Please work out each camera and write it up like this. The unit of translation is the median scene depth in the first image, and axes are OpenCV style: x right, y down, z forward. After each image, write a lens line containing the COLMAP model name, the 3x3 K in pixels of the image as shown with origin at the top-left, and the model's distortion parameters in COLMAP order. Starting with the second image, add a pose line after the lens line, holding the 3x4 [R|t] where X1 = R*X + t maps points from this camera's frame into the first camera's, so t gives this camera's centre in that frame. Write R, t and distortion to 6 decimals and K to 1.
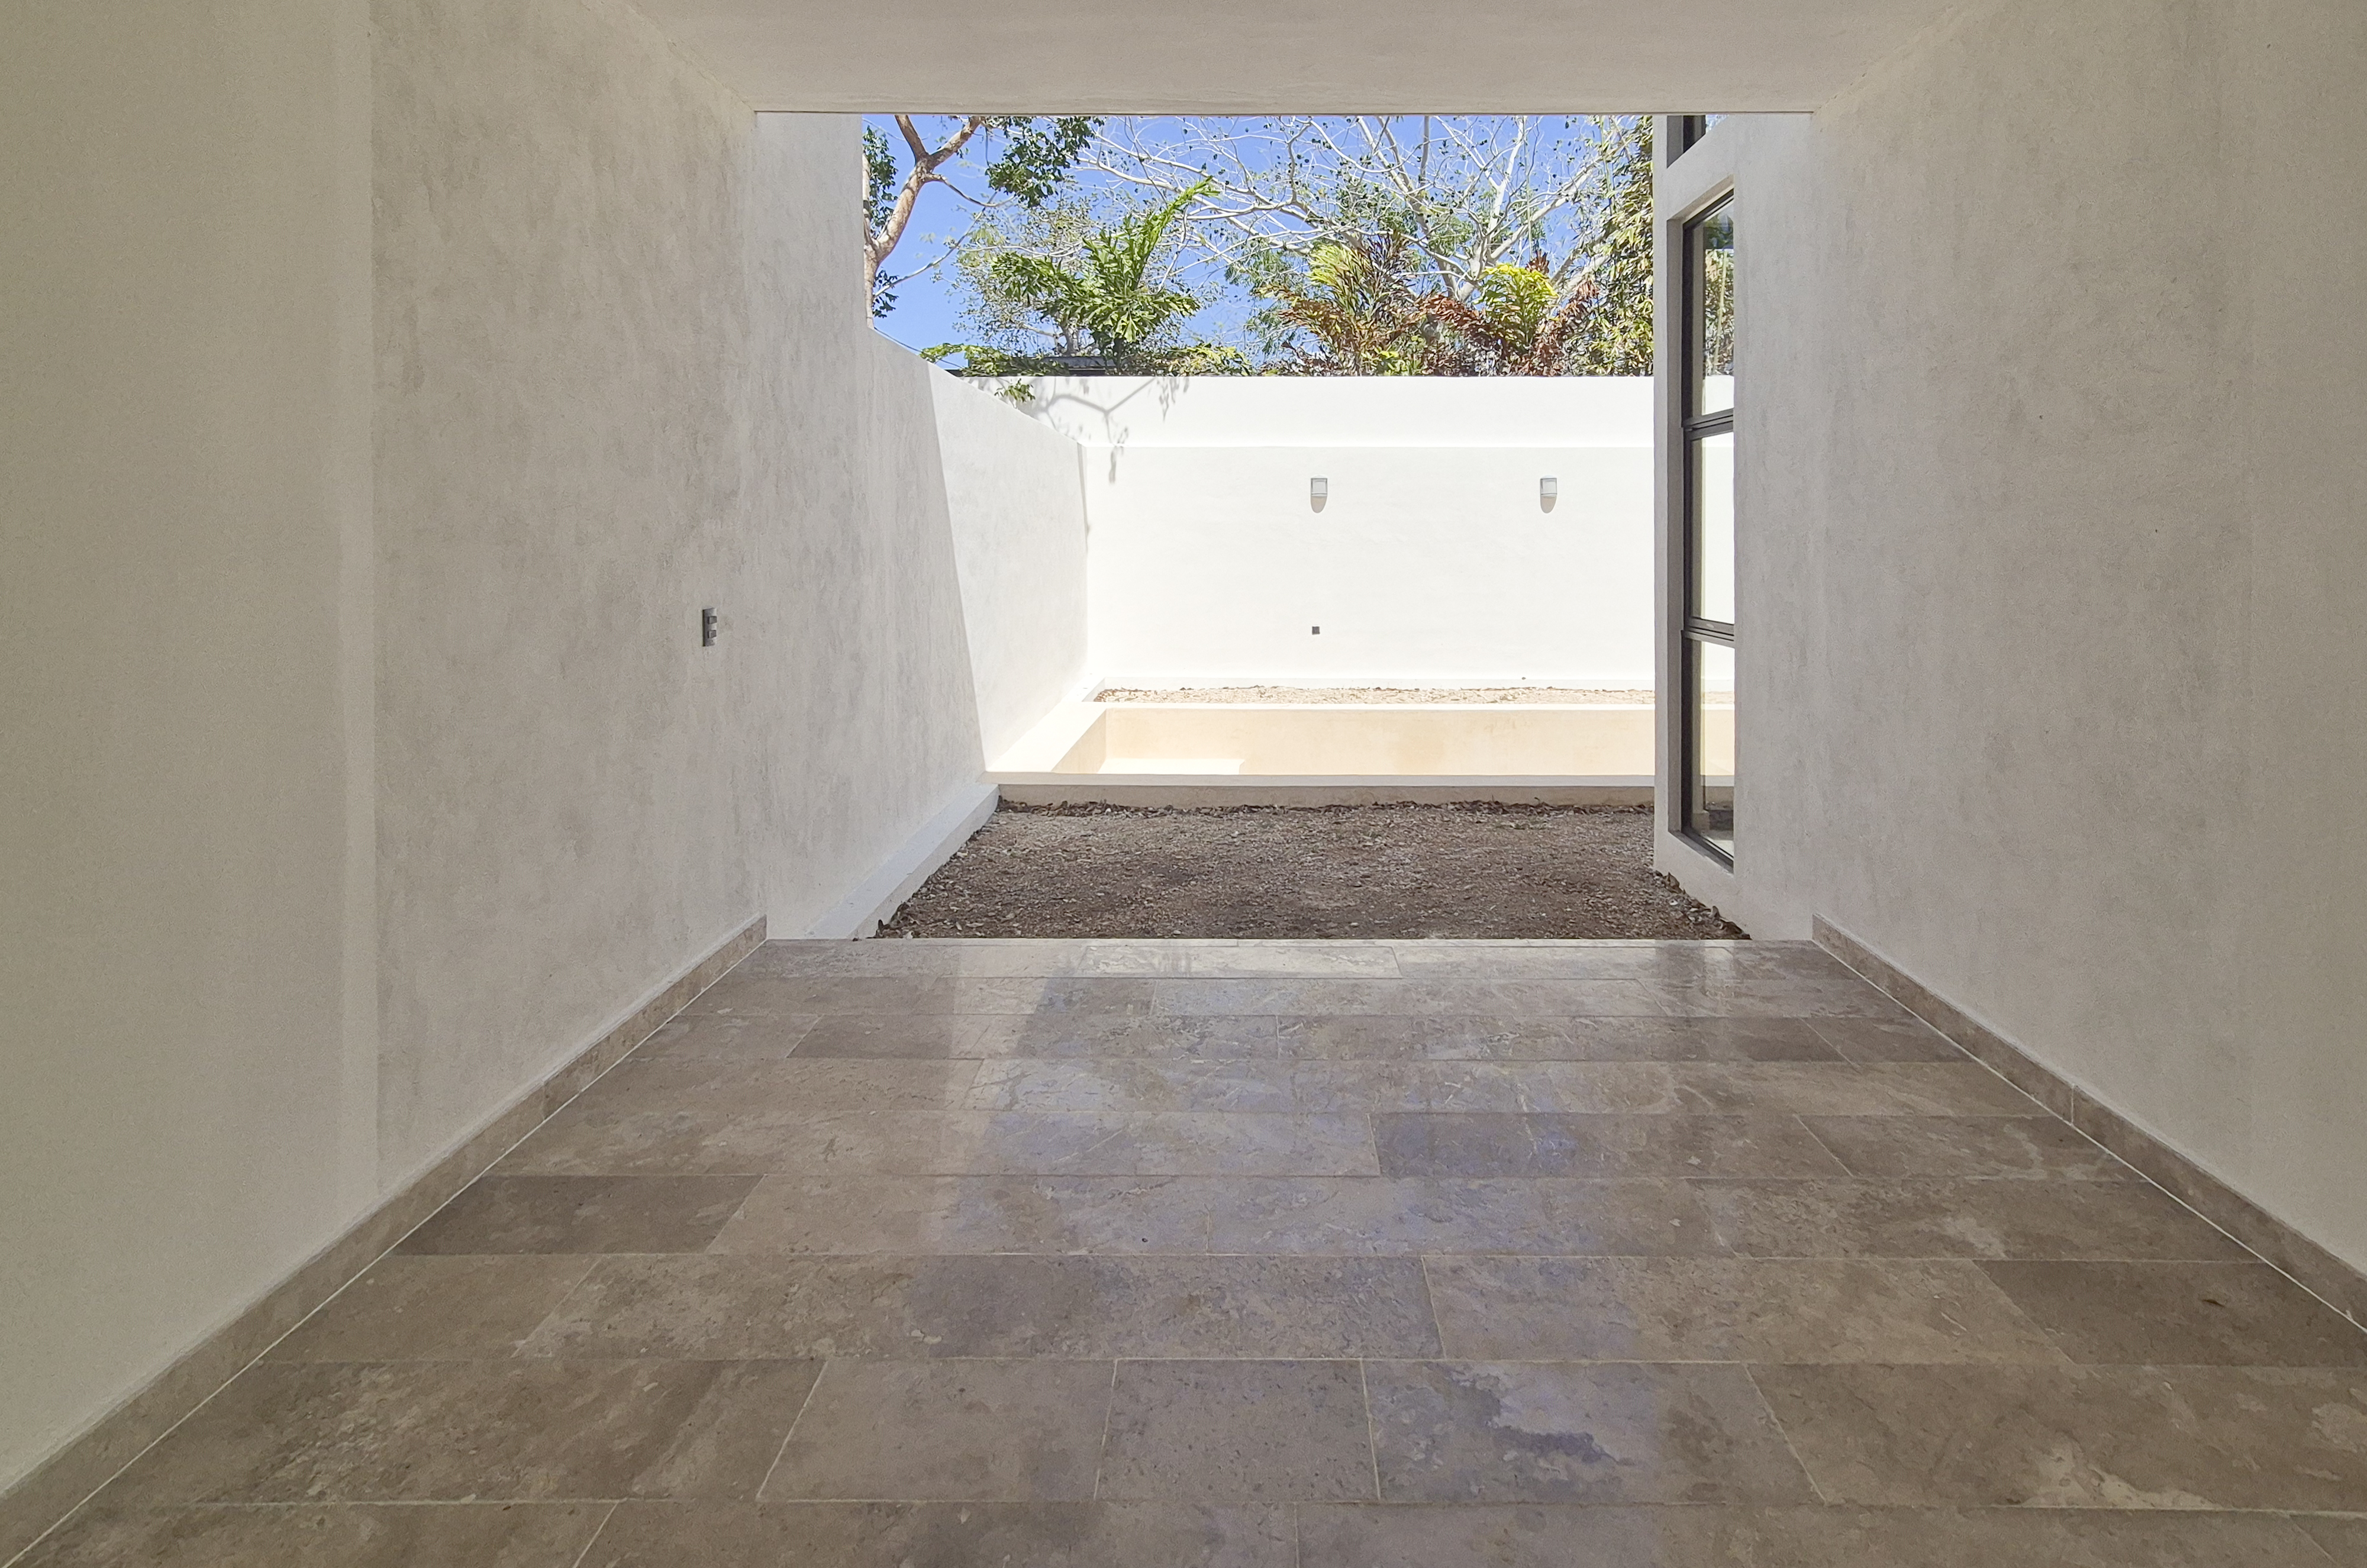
lens RADIAL K [[1203.4, 0, 1192.9], [0, 1203.4, 543.9], [0, 0, 1]] dist [0.001389, 0.000899]
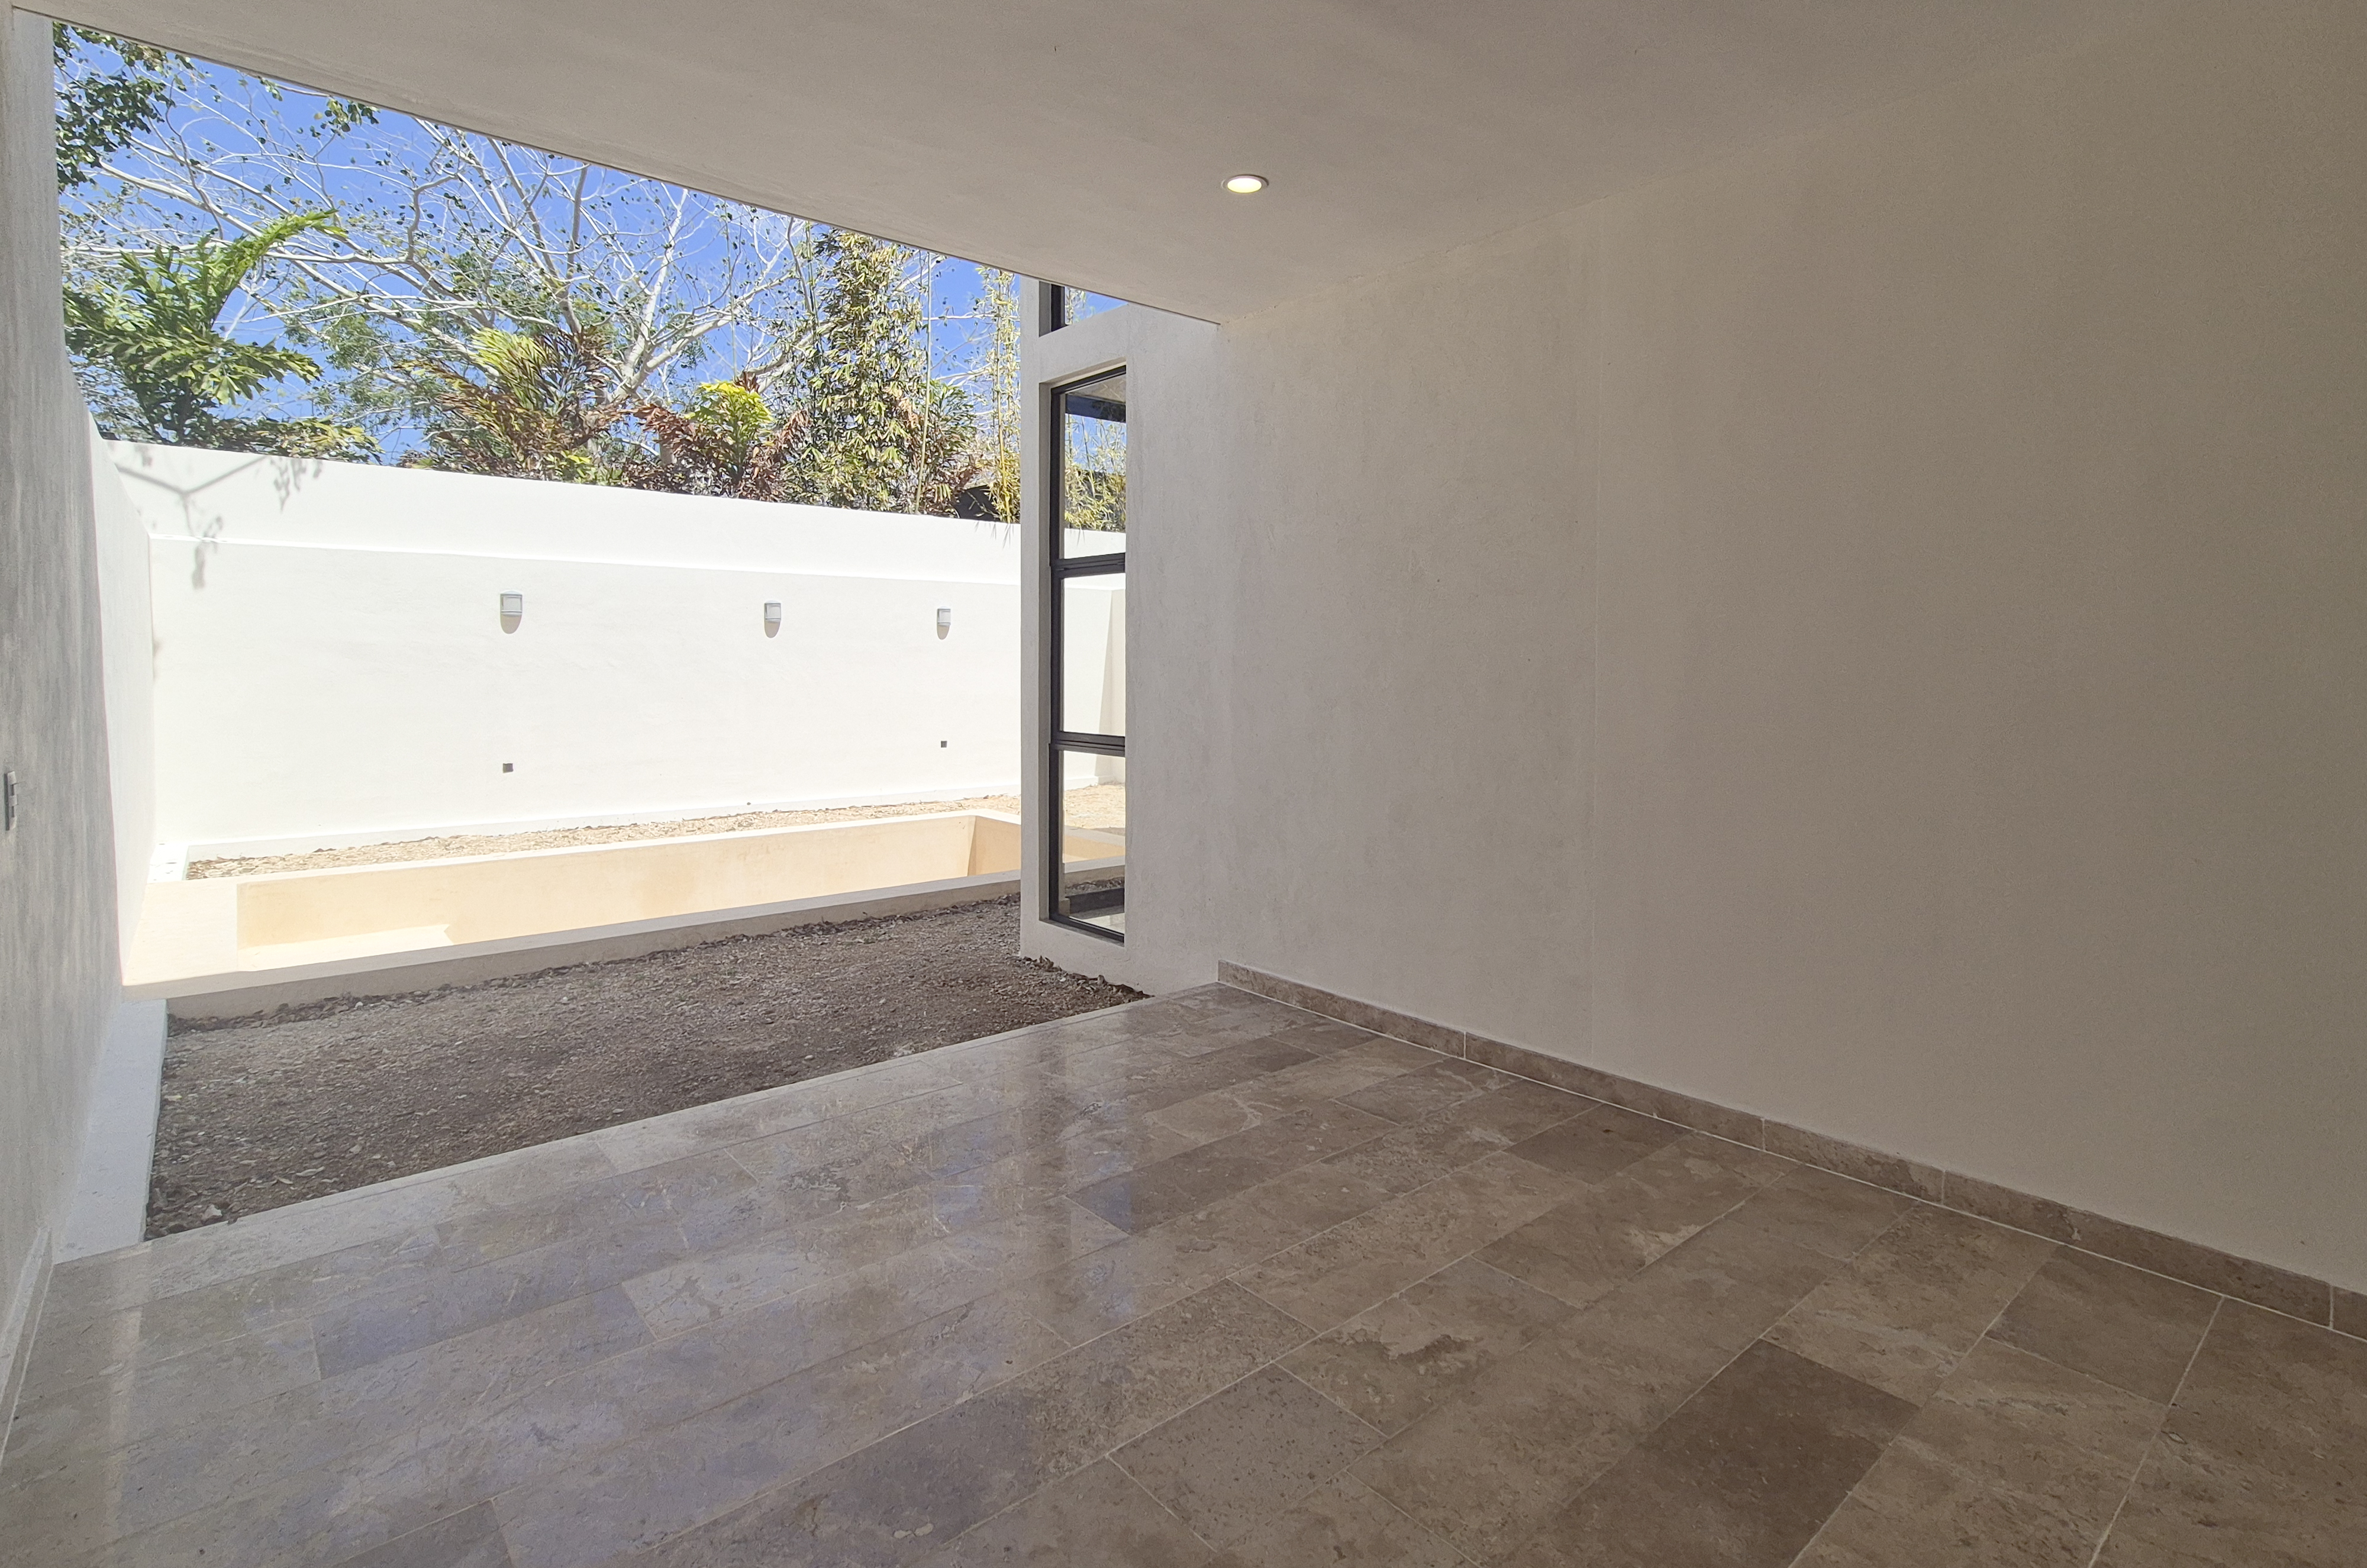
lens RADIAL K [[1179.4, 0, 1194.5], [0, 1179.4, 688.8], [0, 0, 1]] dist [0.003206, 0.000661]
pose [[0.745162, -0.013338, 0.666750, -0.253641], [0.001636, 0.999834, 0.018173, -0.000837], [-0.666881, -0.012452, 0.745060, 0.074238]]
